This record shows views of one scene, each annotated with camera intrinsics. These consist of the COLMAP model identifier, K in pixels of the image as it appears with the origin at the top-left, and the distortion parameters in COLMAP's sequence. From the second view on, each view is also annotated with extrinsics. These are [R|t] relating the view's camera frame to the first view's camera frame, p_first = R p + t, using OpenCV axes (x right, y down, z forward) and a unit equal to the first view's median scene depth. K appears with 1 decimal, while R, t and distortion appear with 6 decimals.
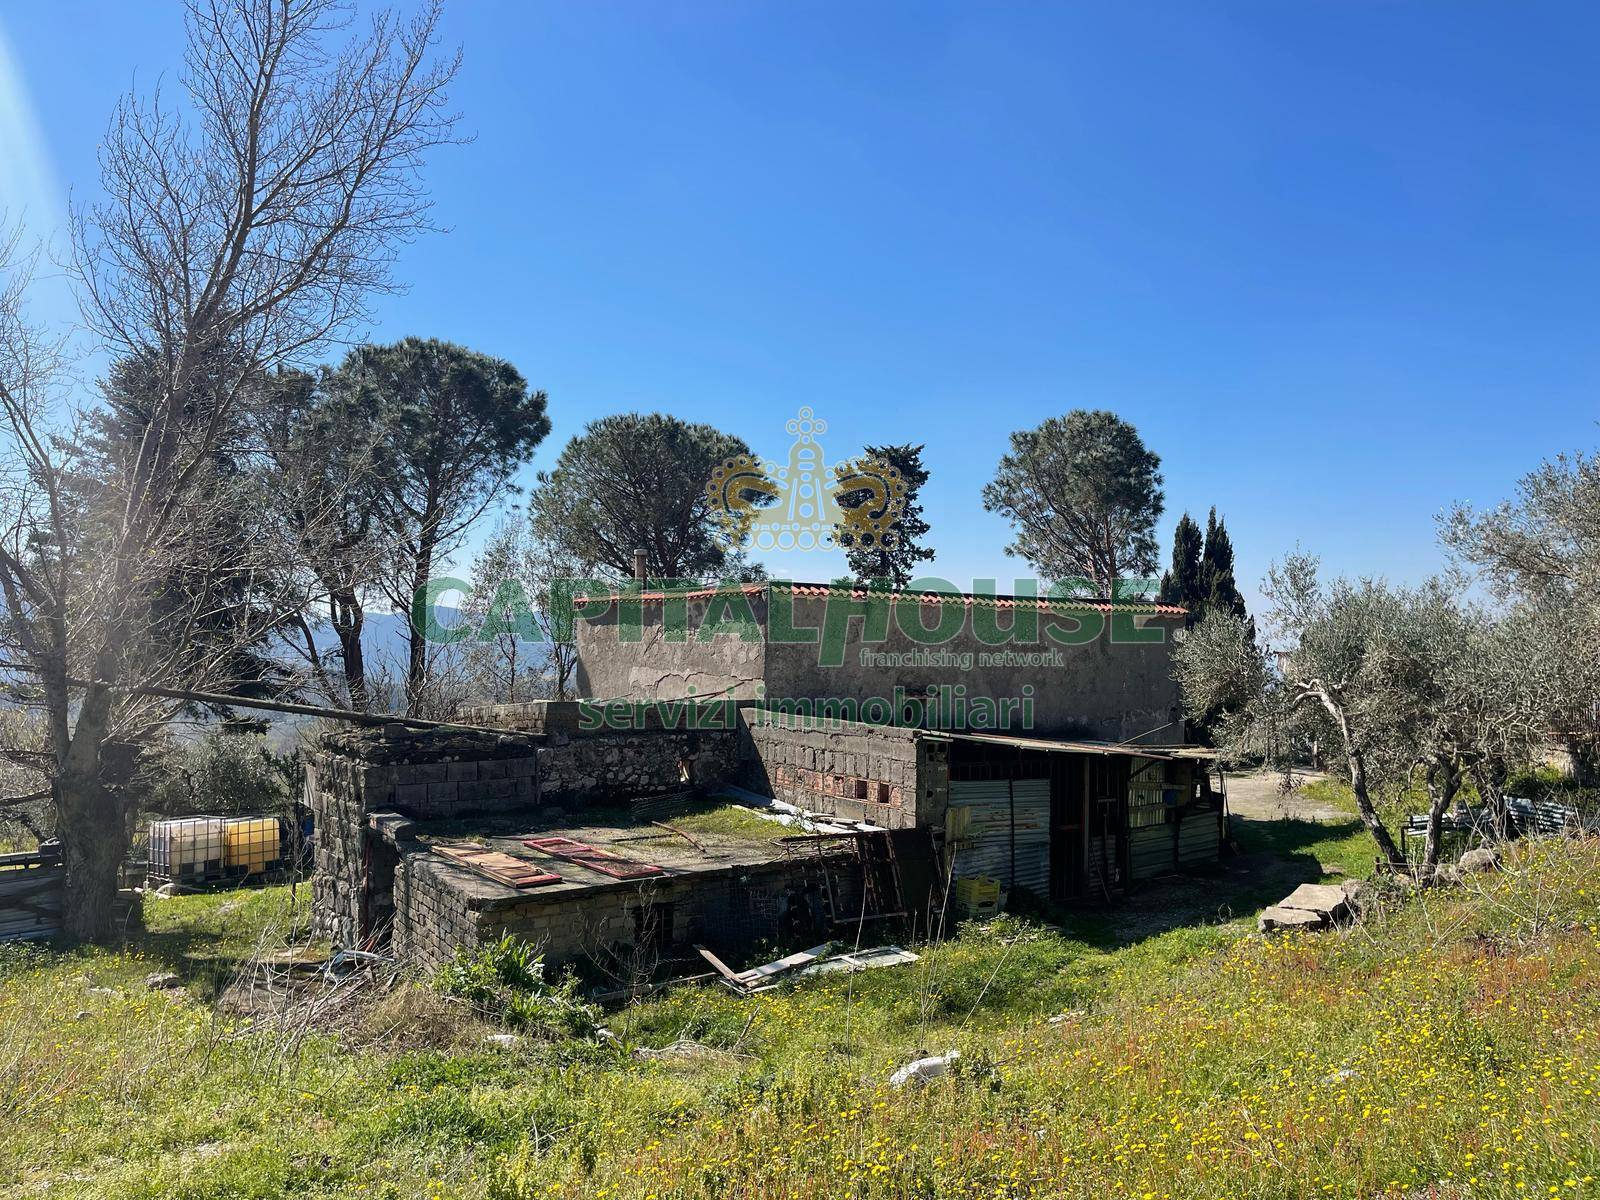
lens RADIAL K [[1151.8, 0, 797.8], [0, 1151.8, 593.7], [0, 0, 1]] dist [0.051595, -0.080437]
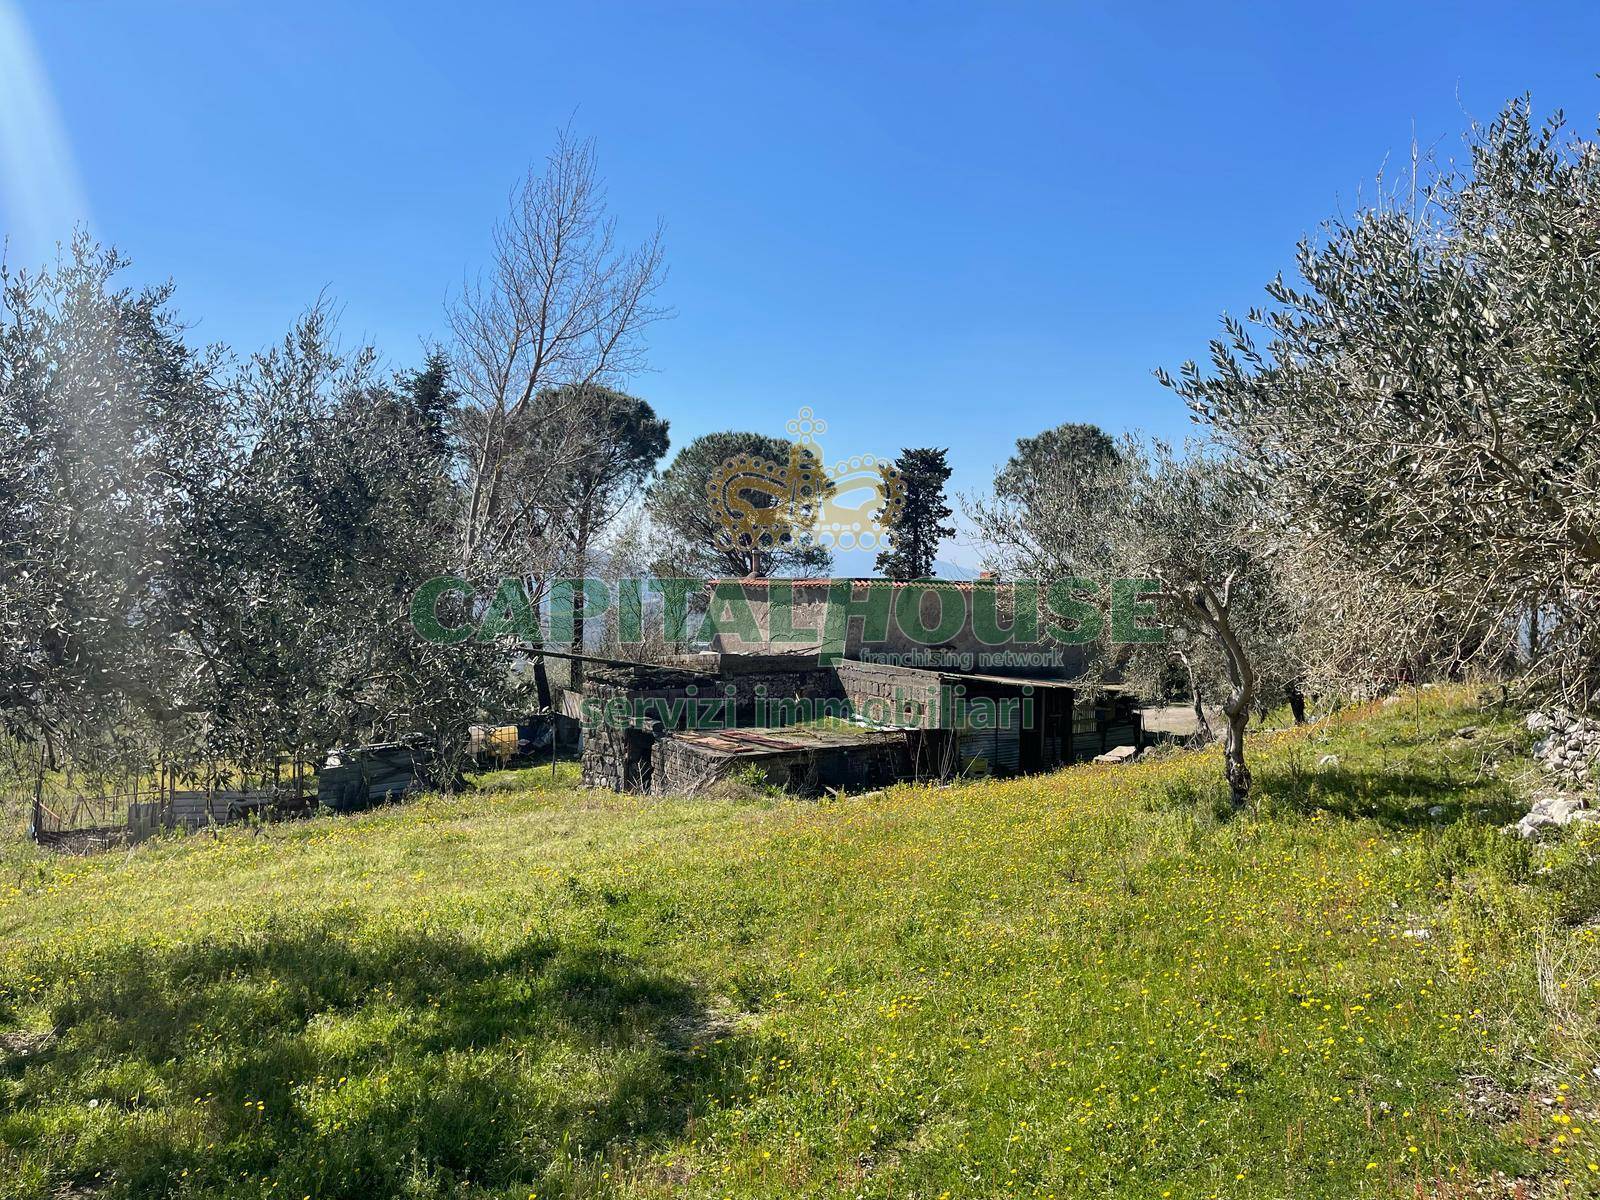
lens RADIAL K [[1151.8, 0, 797.8], [0, 1151.8, 593.7], [0, 0, 1]] dist [0.051595, -0.080437]
pose [[0.999774, 0.005868, -0.020456, -0.044750], [-0.004725, 0.998449, 0.055478, -0.055878], [0.020749, -0.055369, 0.998250, -0.425331]]
